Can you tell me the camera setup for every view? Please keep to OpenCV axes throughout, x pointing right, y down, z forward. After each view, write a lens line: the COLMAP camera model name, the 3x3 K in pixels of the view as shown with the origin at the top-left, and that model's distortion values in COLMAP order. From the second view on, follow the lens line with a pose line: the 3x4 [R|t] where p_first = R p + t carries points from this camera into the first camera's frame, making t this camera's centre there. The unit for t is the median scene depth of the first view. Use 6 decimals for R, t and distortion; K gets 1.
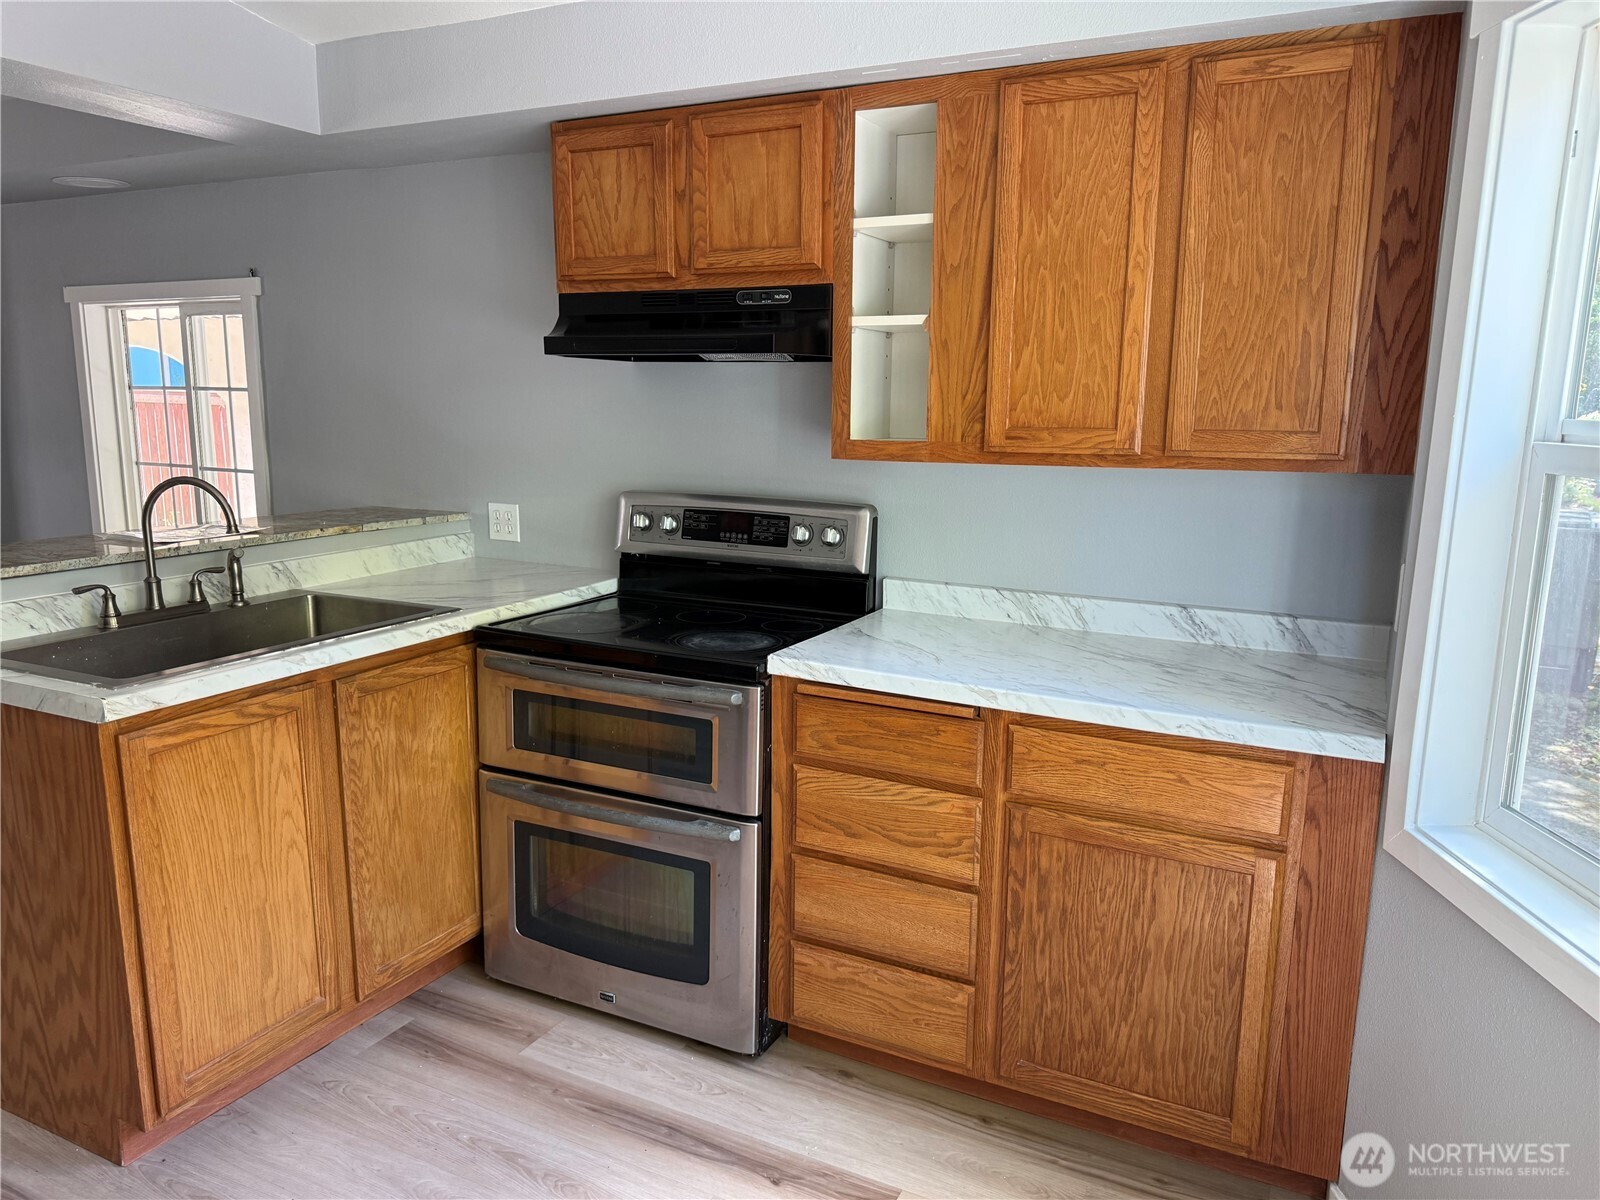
lens RADIAL K [[1156.3, 0, 800.0], [0, 1156.3, 600.0], [0, 0, 1]] dist [0.000830, 0.000457]
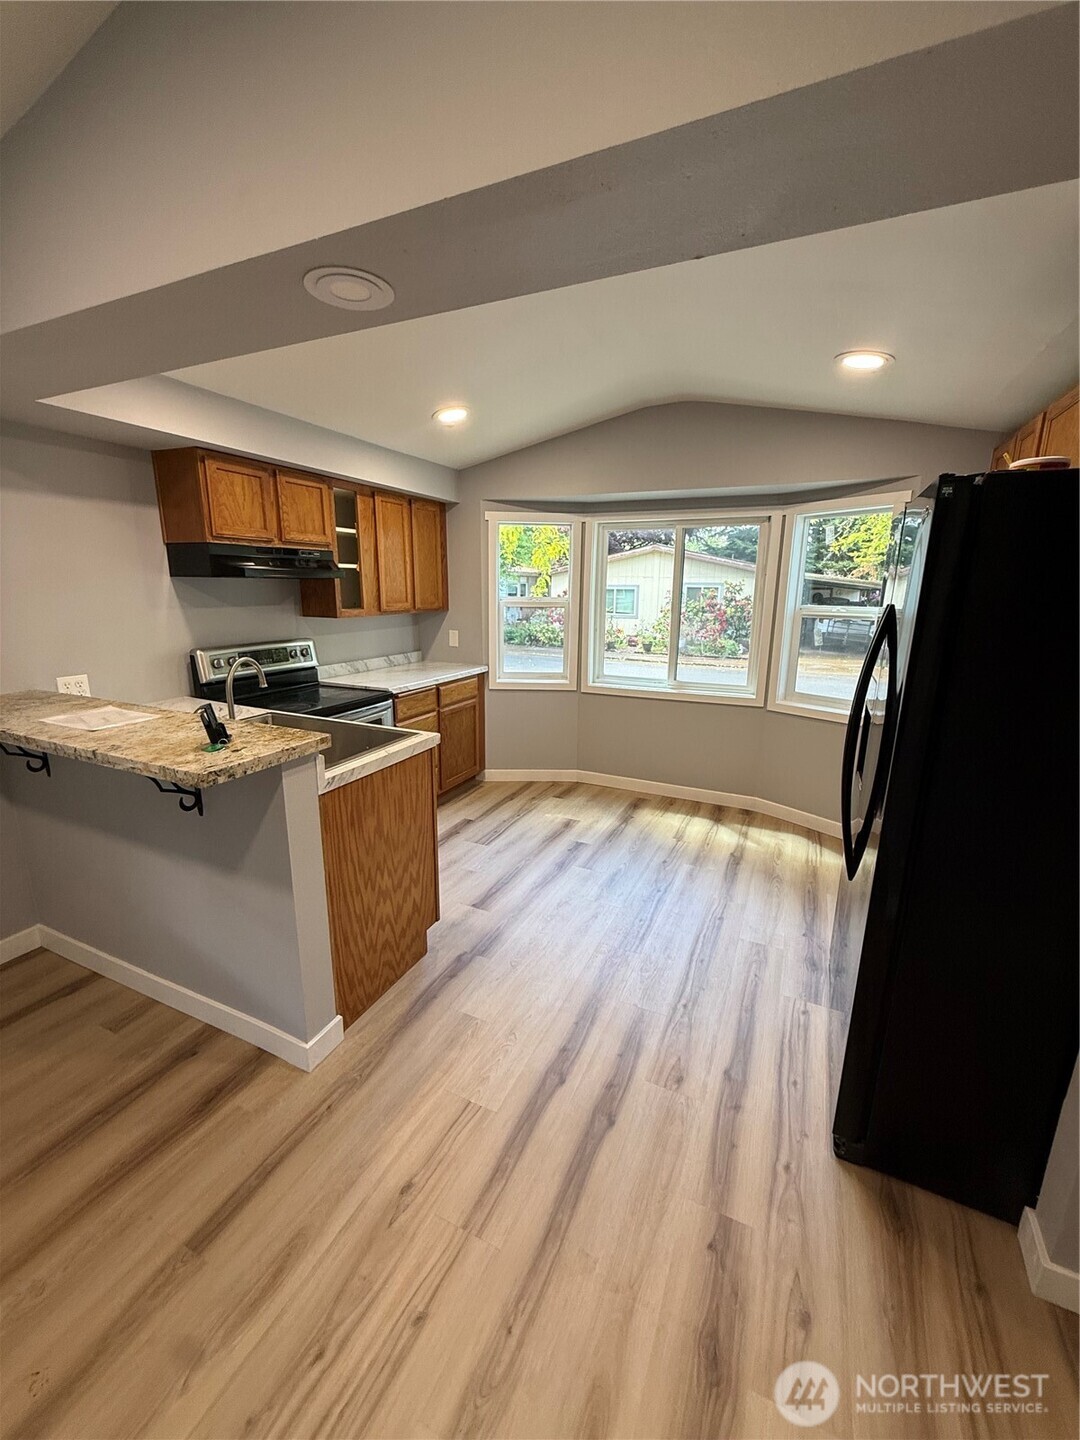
lens RADIAL K [[572.9, 0, 539.6], [0, 572.9, 718.3], [0, 0, 1]] dist [-0.000672, 0.000209]
pose [[-0.039454, -0.239498, 0.970095, -1.510077], [0.166600, 0.955685, 0.242716, -0.169775], [-0.985235, 0.171194, 0.002194, 0.680223]]
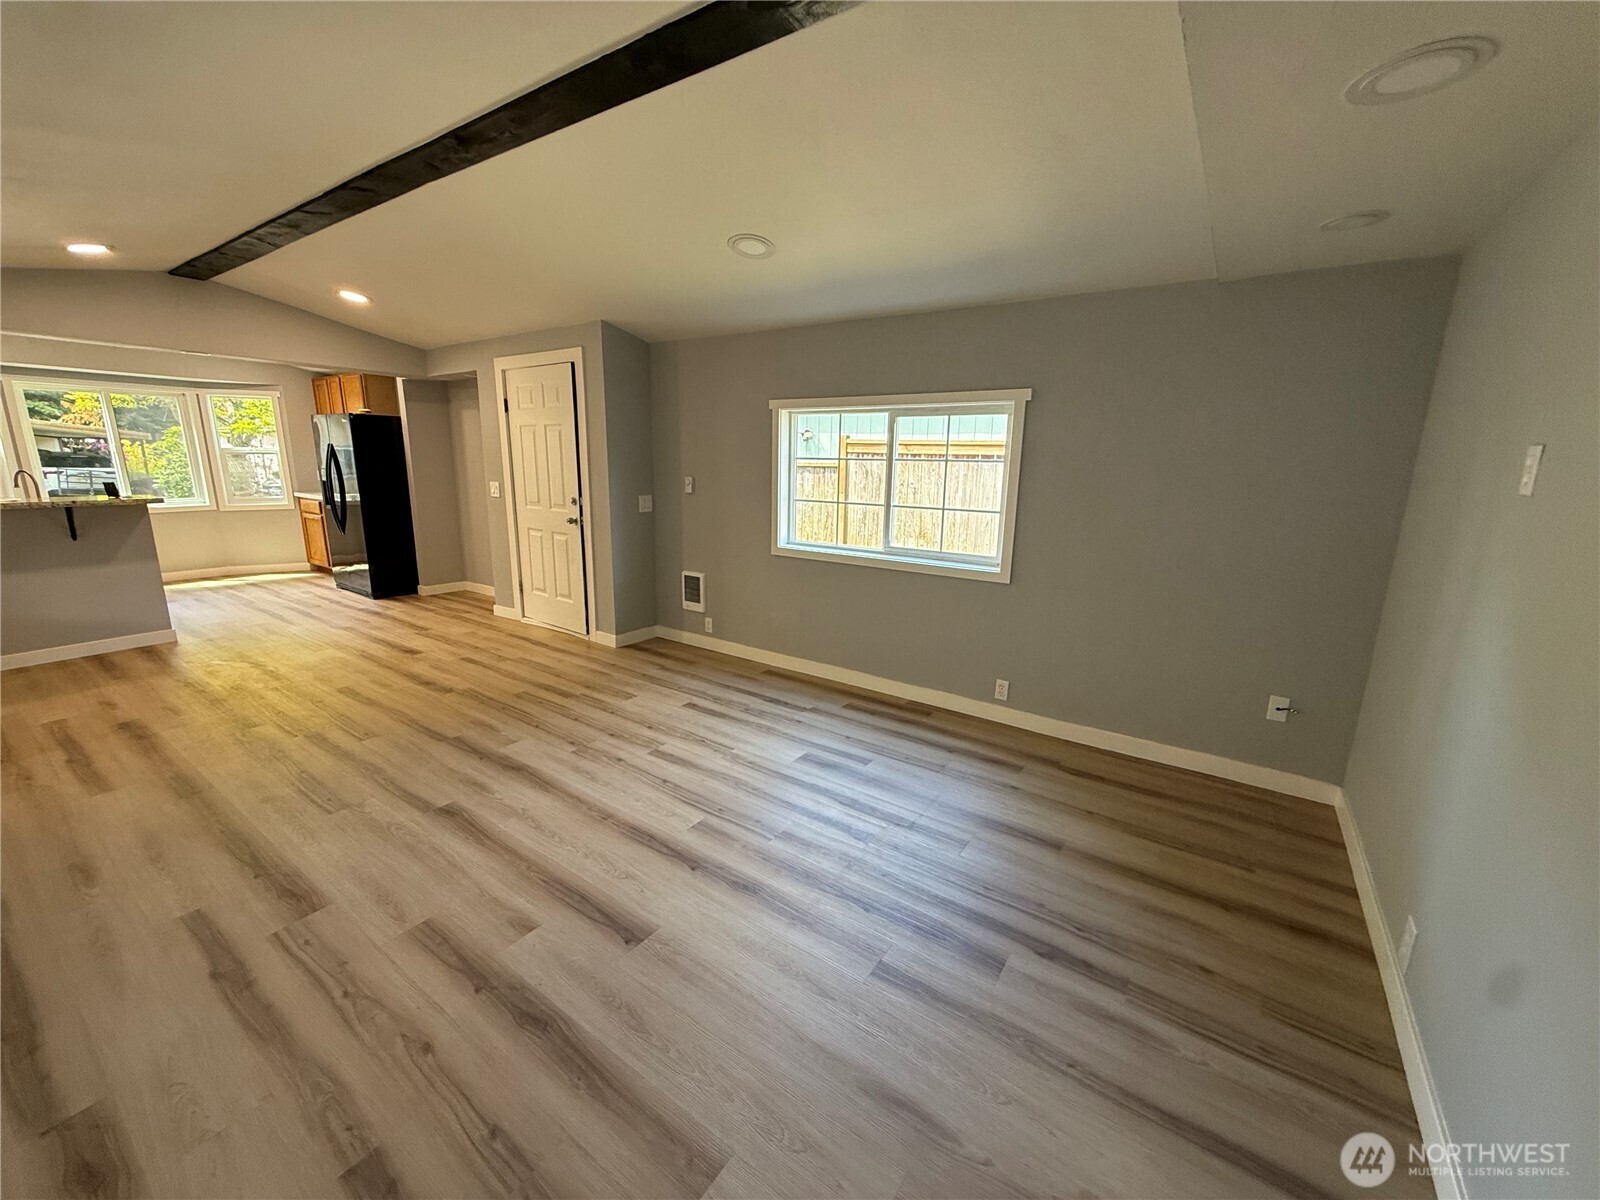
lens RADIAL K [[636.5, 0, 798.8], [0, 636.5, 599.9], [0, 0, 1]] dist [-0.000672, 0.000209]
pose [[-0.990719, -0.063400, 0.120235, -3.169377], [-0.011145, 0.919469, 0.393004, -0.541512], [-0.135468, 0.388017, -0.911642, 2.733171]]
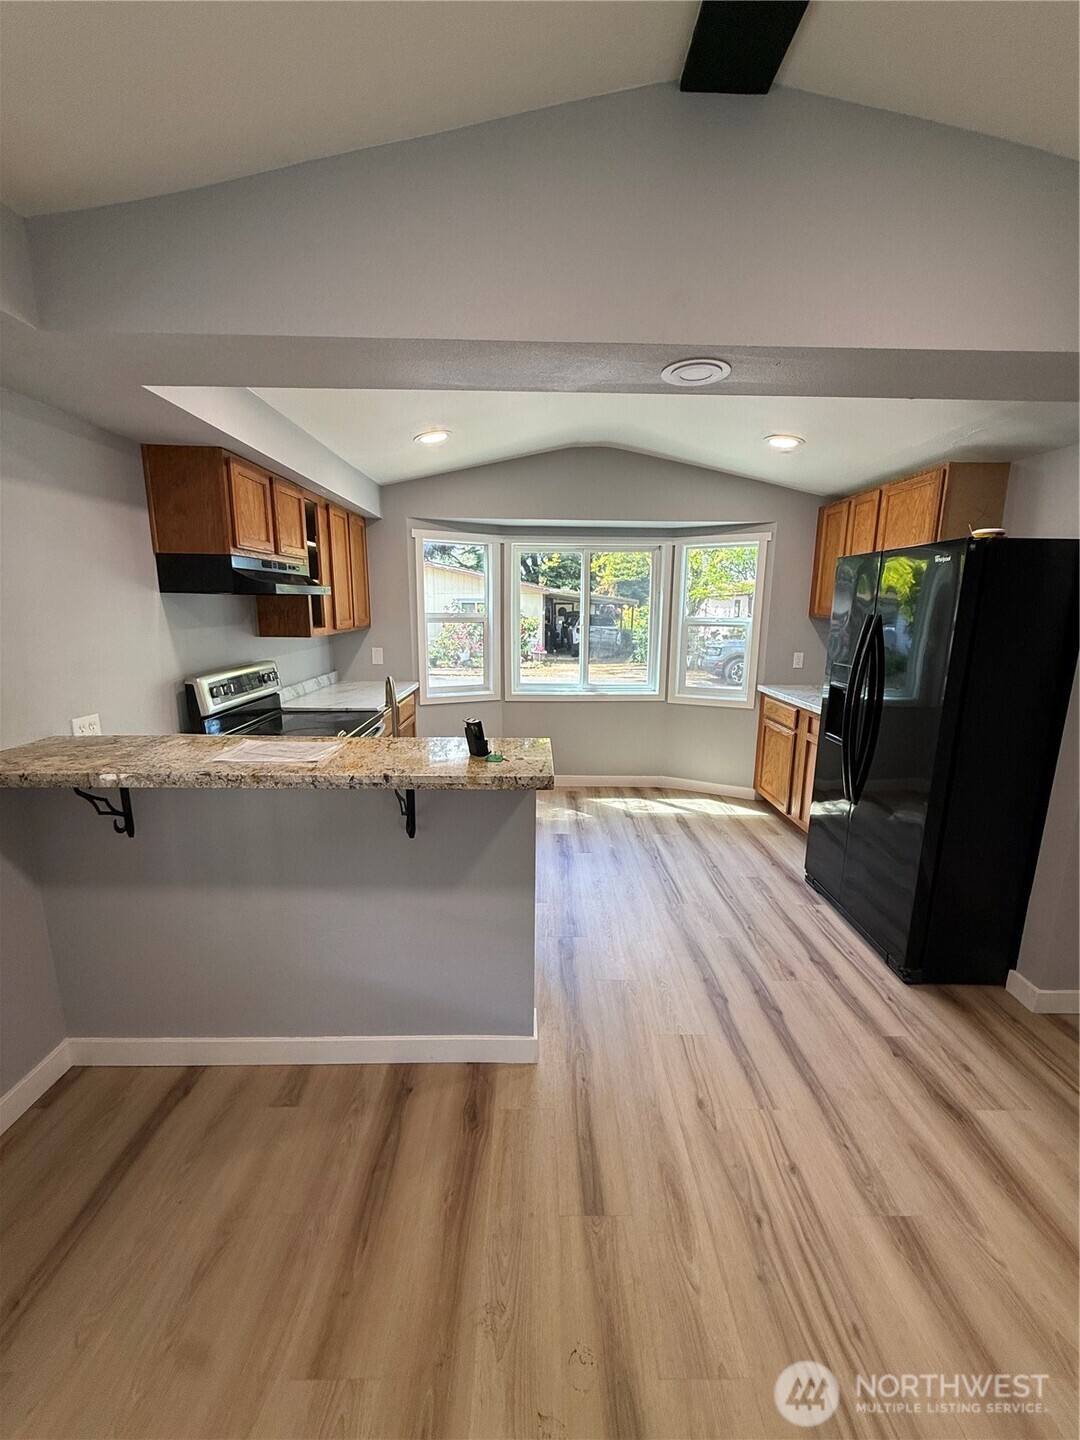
lens RADIAL K [[572.9, 0, 539.6], [0, 572.9, 718.3], [0, 0, 1]] dist [-0.000672, 0.000209]
pose [[-0.464164, -0.191241, 0.864858, -1.471648], [0.143445, 0.947294, 0.286456, -0.280555], [-0.874057, 0.257022, -0.412267, 1.316441]]
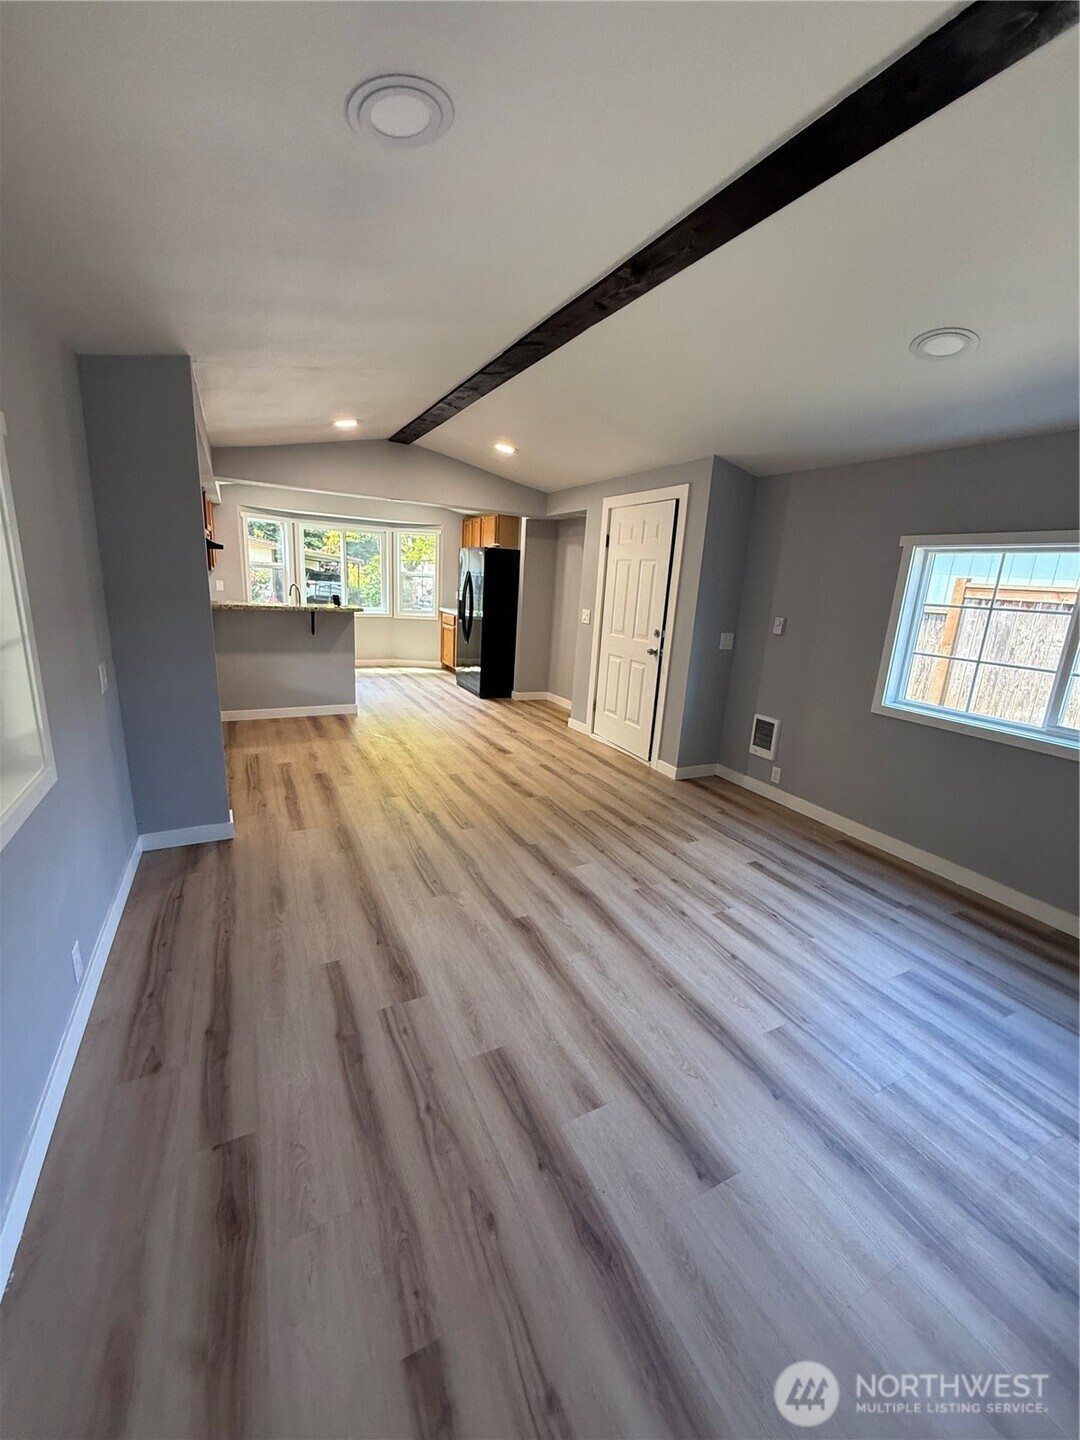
lens RADIAL K [[572.9, 0, 539.6], [0, 572.9, 718.3], [0, 0, 1]] dist [-0.000672, 0.000209]
pose [[-0.810310, -0.200590, 0.550600, -2.967918], [0.035711, 0.920940, 0.388065, -0.514741], [-0.584912, 0.334115, -0.739084, 2.571446]]
